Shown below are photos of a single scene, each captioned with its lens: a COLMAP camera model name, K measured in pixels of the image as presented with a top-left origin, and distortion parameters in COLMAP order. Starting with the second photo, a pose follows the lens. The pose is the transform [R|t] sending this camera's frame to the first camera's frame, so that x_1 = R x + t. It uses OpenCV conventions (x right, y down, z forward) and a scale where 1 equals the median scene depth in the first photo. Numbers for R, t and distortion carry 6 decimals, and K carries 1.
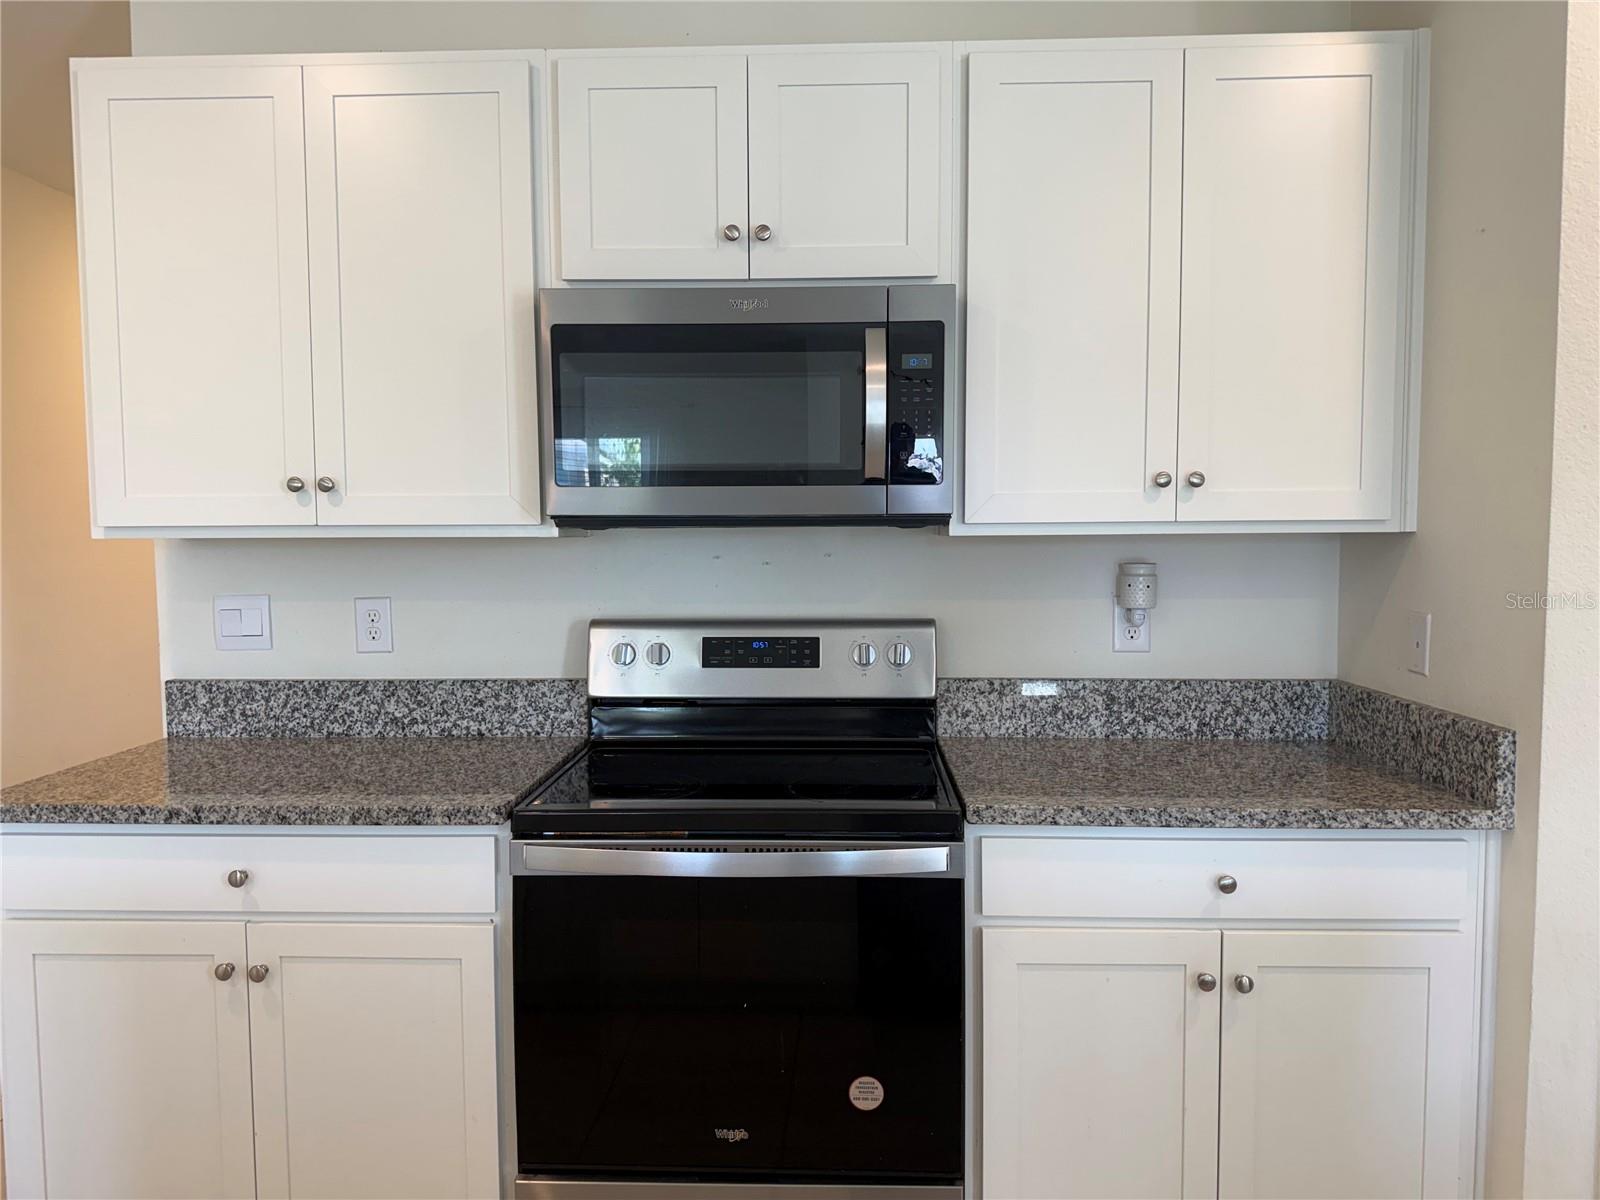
lens RADIAL K [[1115.6, 0, 800.0], [0, 1115.6, 600.0], [0, 0, 1]] dist [0.138855, -0.218722]
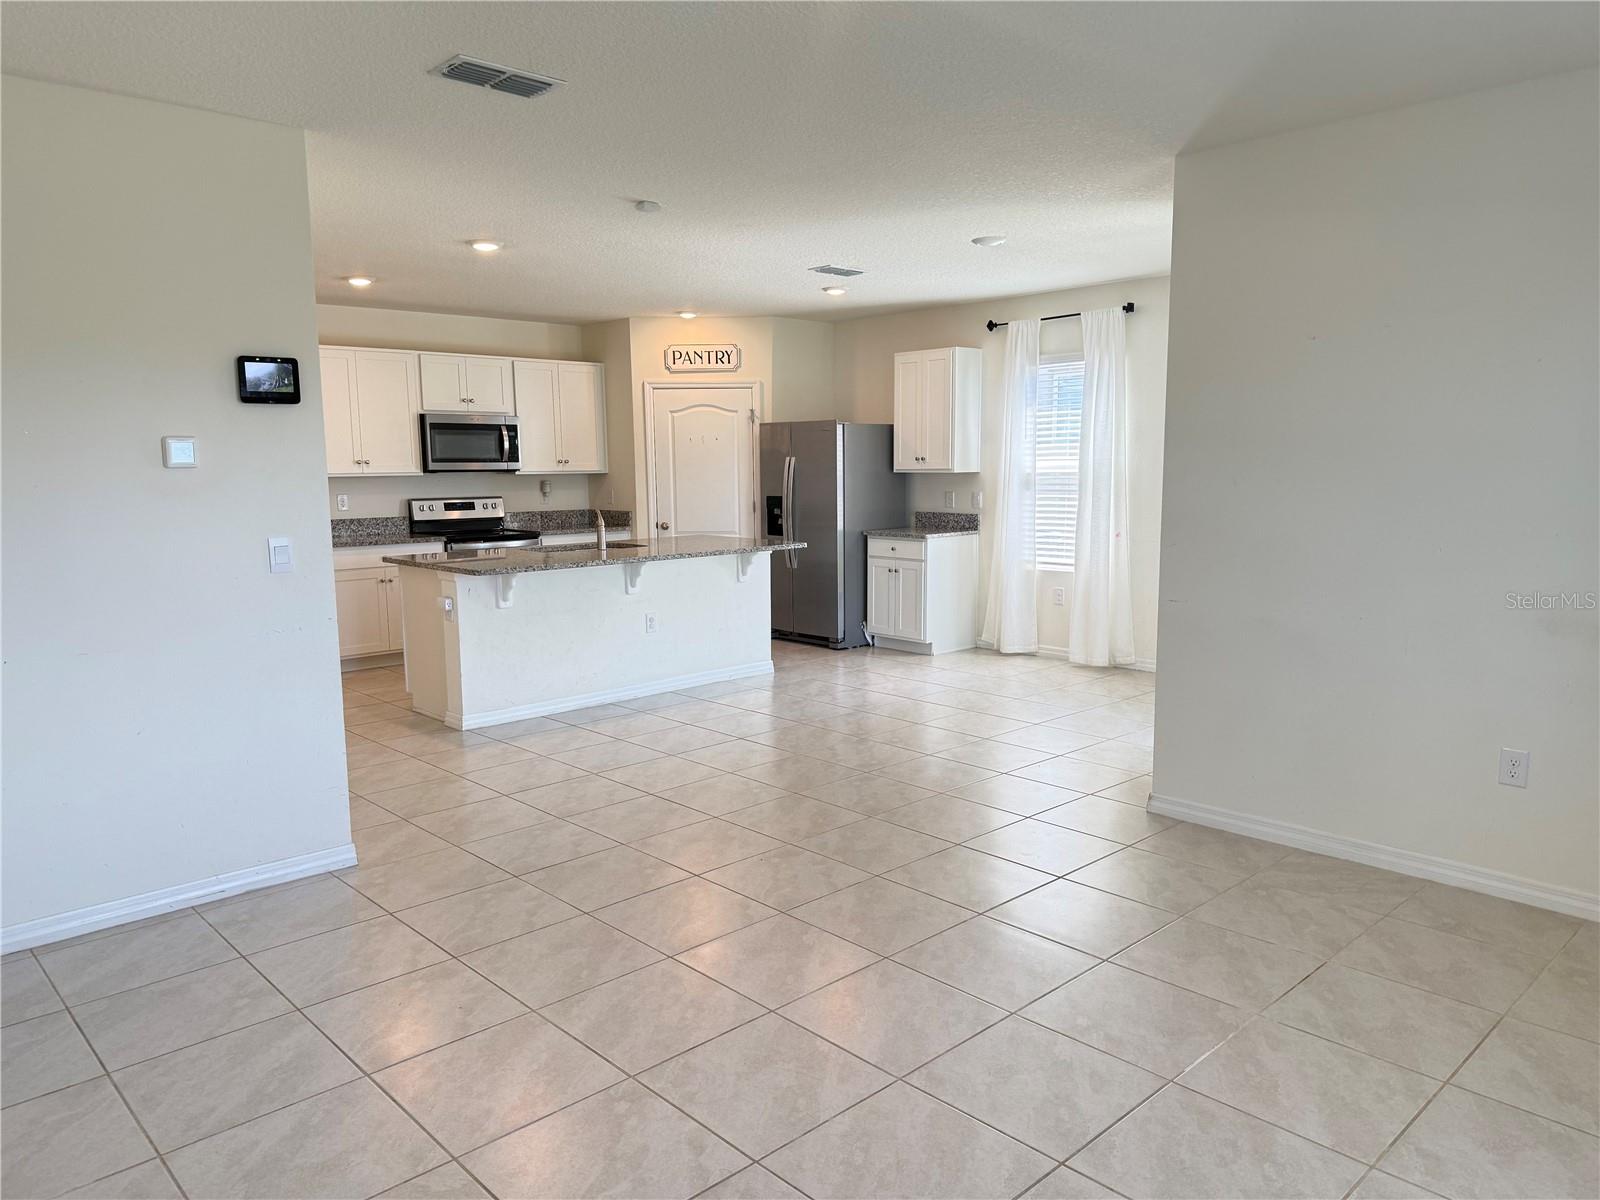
lens RADIAL K [[1115.6, 0, 800.0], [0, 1115.6, 600.0], [0, 0, 1]] dist [0.138855, -0.218722]
pose [[0.706933, -0.091670, 0.701315, -1.844730], [0.050031, 0.995563, 0.079700, 0.111366], [-0.705509, -0.021255, 0.708382, -2.389819]]
